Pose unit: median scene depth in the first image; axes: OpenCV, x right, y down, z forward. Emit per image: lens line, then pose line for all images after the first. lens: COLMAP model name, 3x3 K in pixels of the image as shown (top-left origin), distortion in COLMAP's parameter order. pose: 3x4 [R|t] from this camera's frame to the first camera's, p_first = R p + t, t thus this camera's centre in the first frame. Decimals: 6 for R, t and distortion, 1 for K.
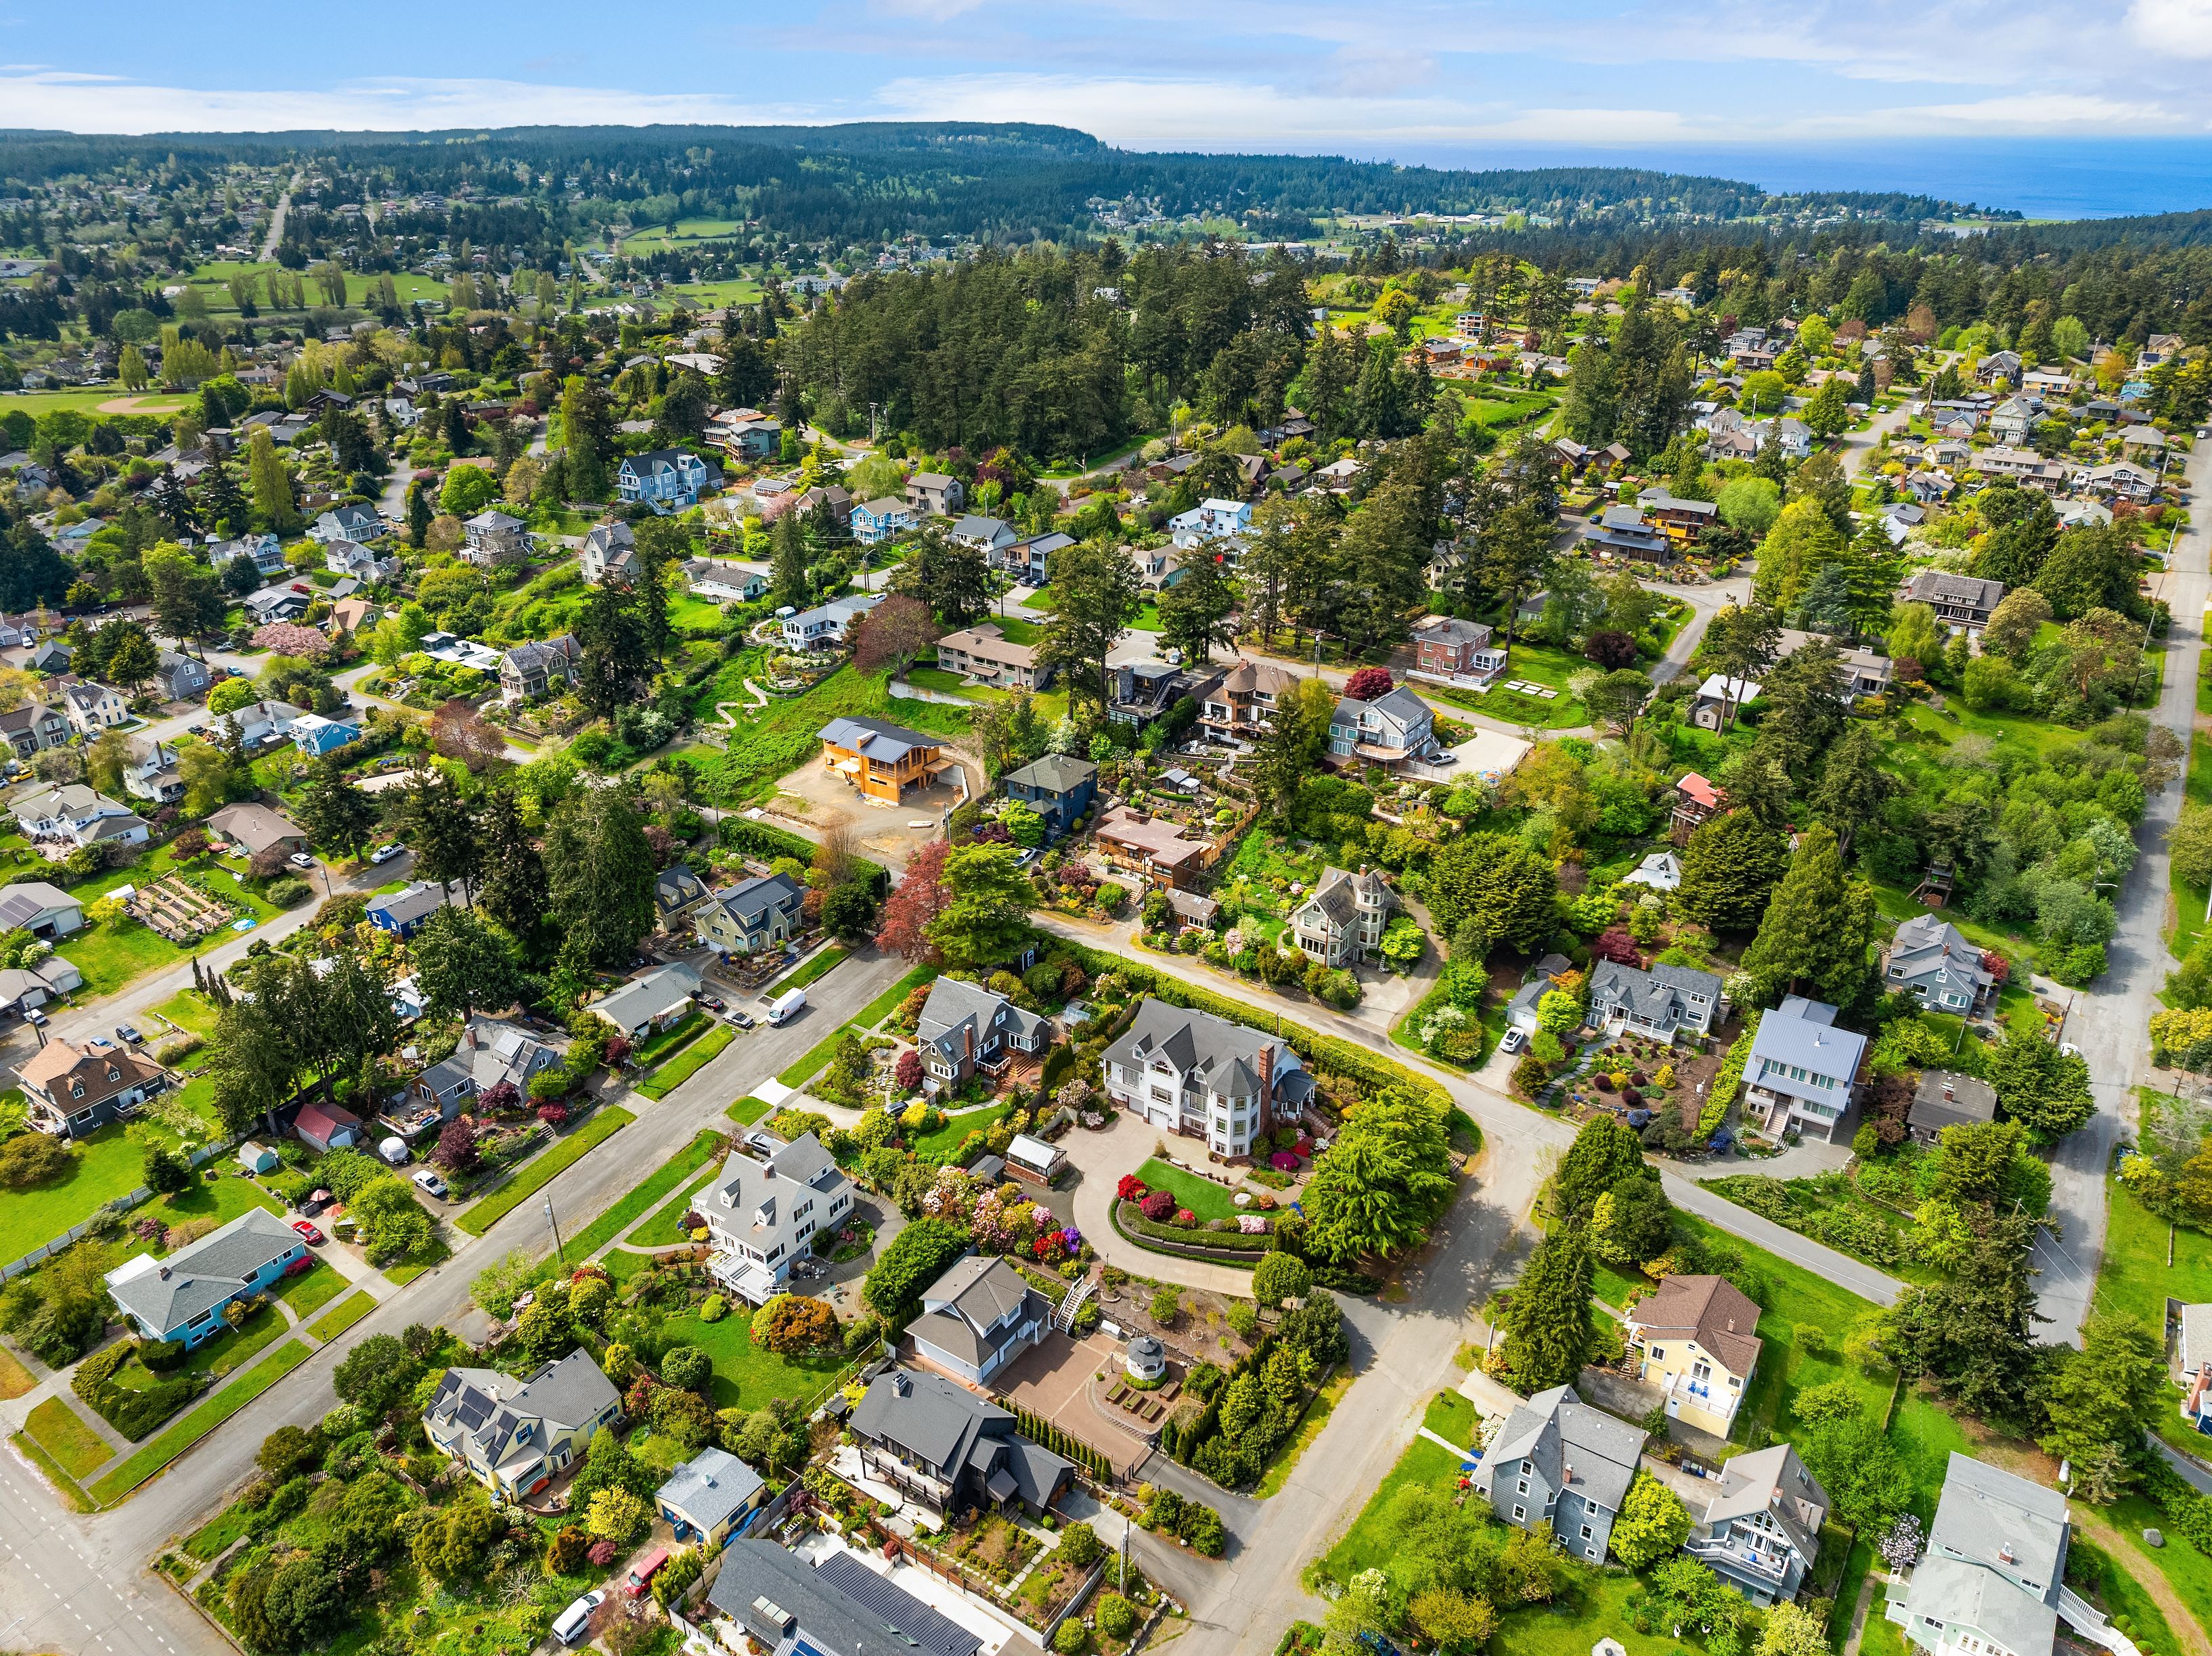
lens RADIAL K [[1553.6, 0, 1120.9], [0, 1553.6, 820.6], [0, 0, 1]] dist [-0.022727, 0.004796]
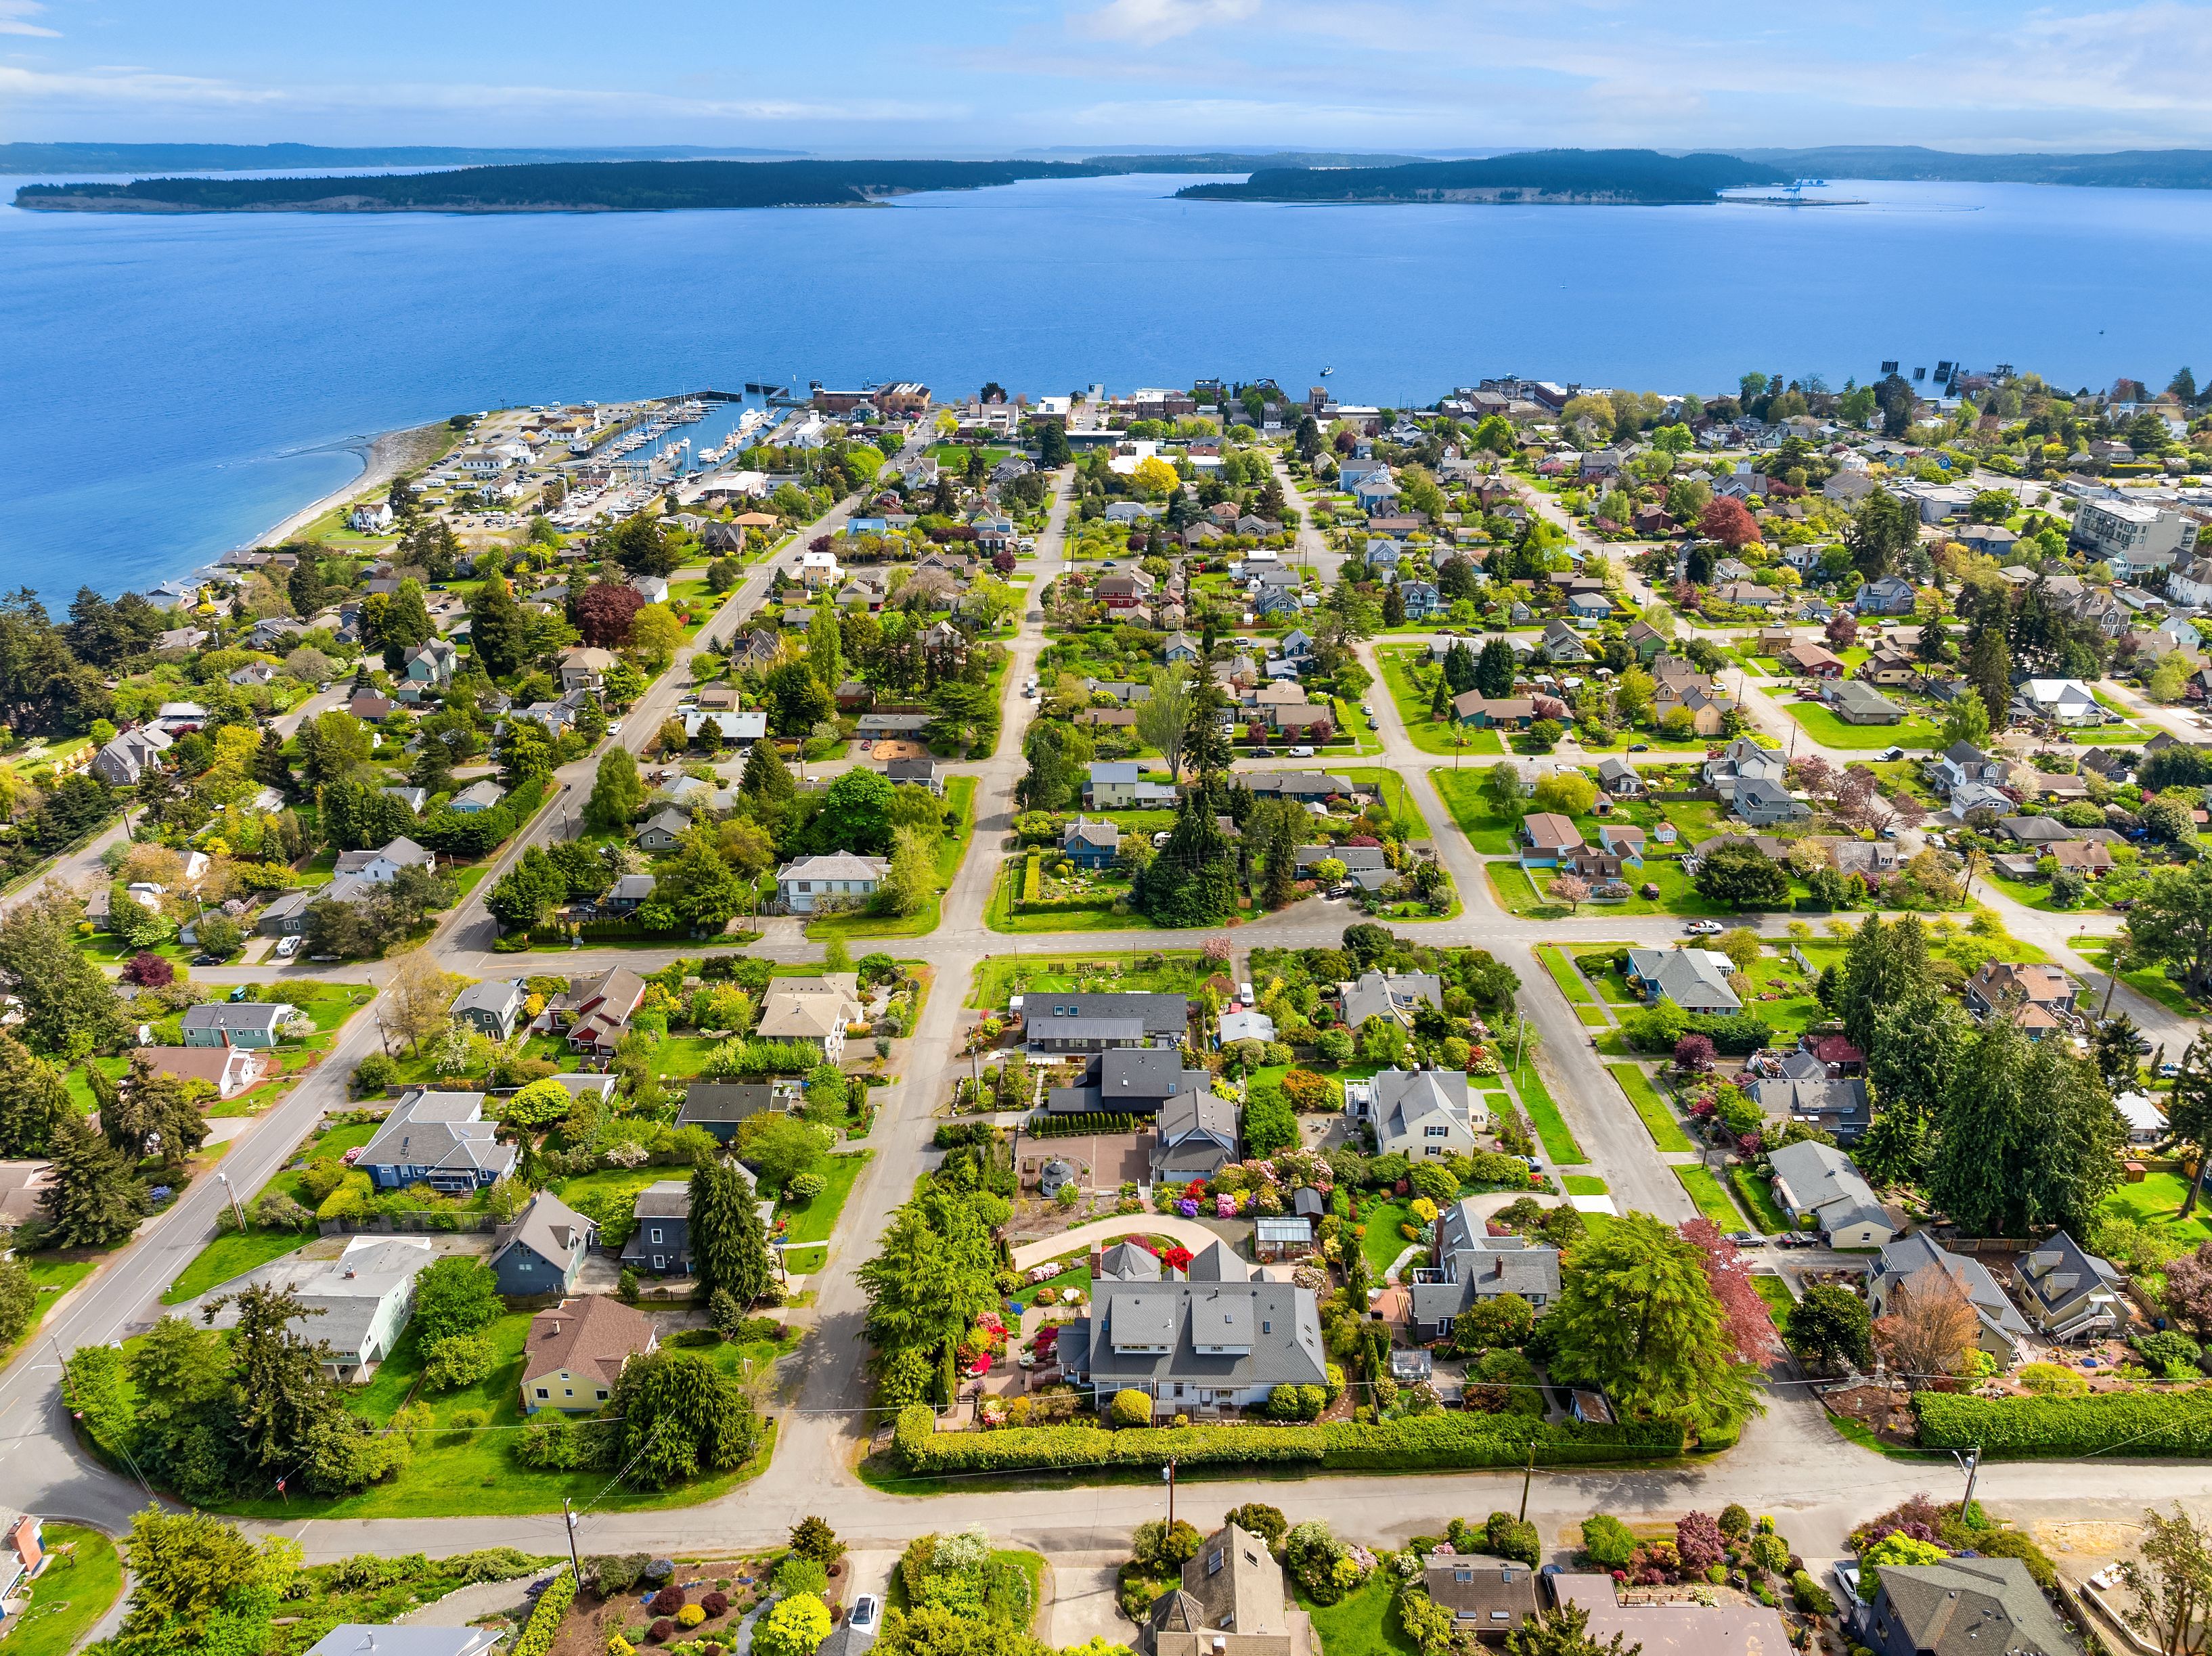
lens RADIAL K [[1544.6, 0, 1108.7], [0, 1544.6, 850.2], [0, 0, 1]] dist [-0.030572, 0.003304]
pose [[-0.837649, 0.229433, -0.495686, 0.461849], [-0.230414, 0.674378, 0.701515, -0.595901], [0.495230, 0.701837, -0.512028, 1.310122]]
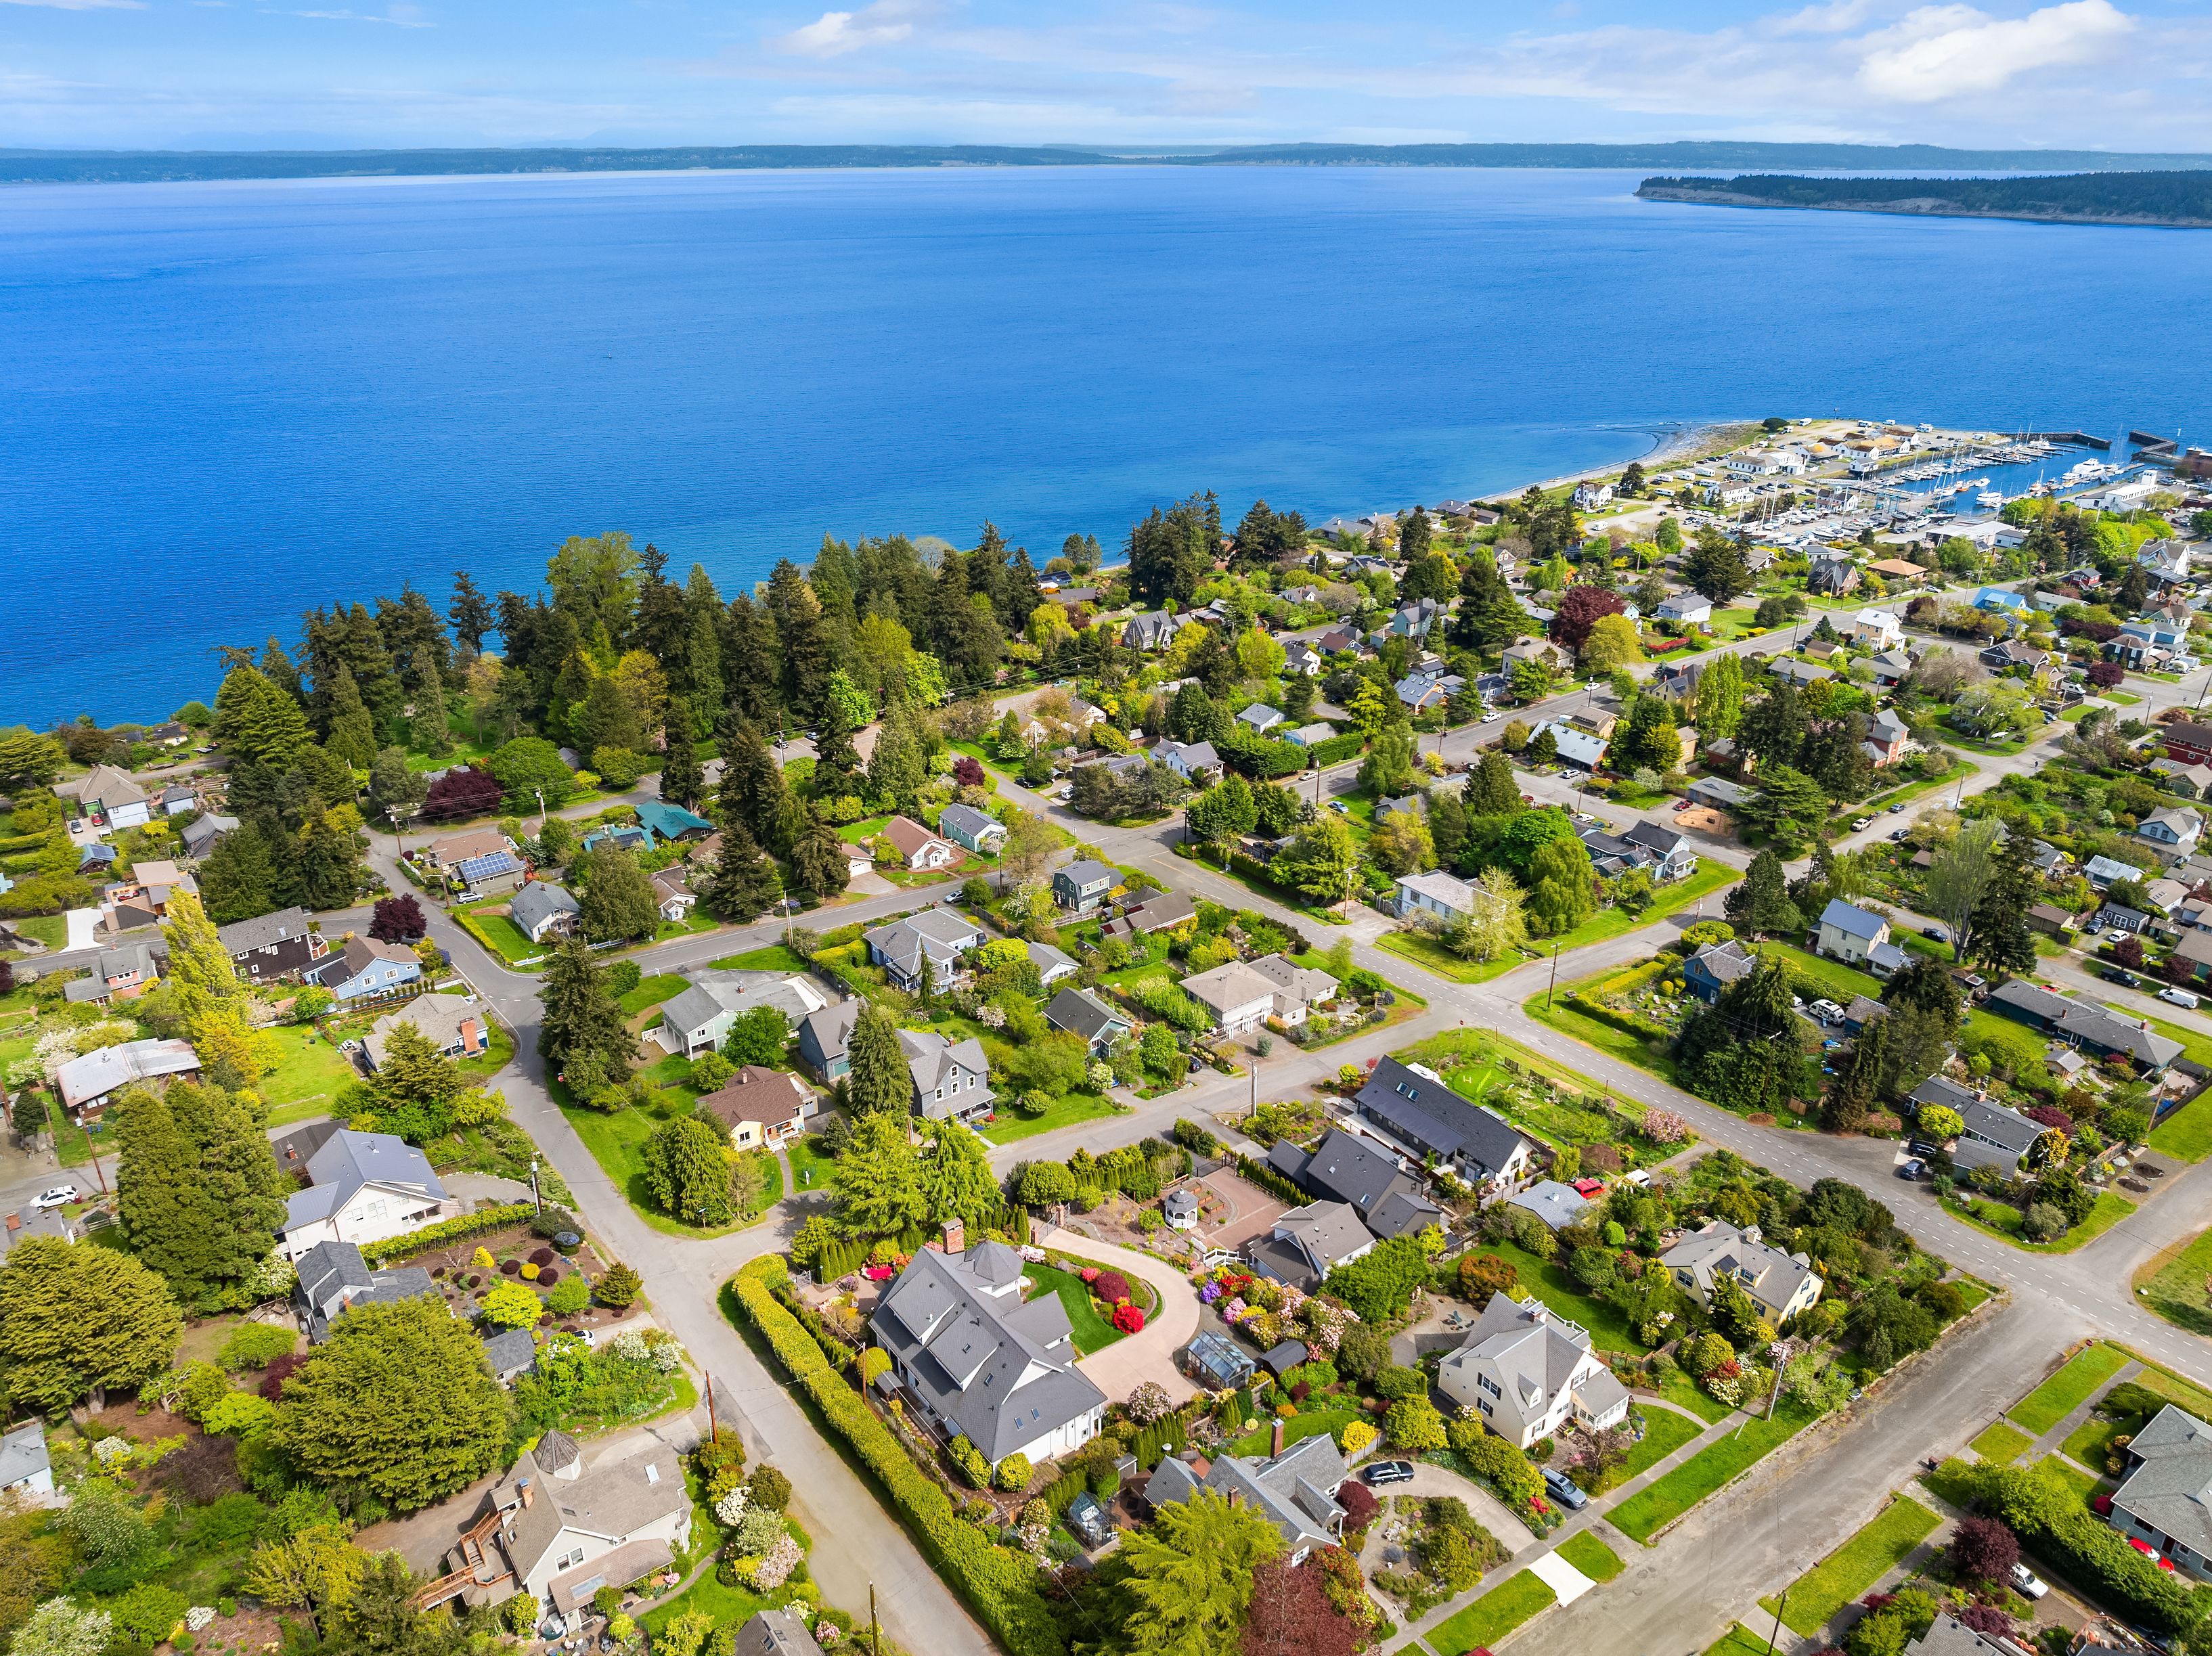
lens RADIAL K [[1553.6, 0, 1120.9], [0, 1553.6, 820.6], [0, 0, 1]] dist [-0.022727, 0.004796]
pose [[-0.944057, -0.128964, 0.303521, -0.229908], [0.142060, 0.671566, 0.727199, -0.624387], [-0.297616, 0.729635, -0.615676, 1.369888]]
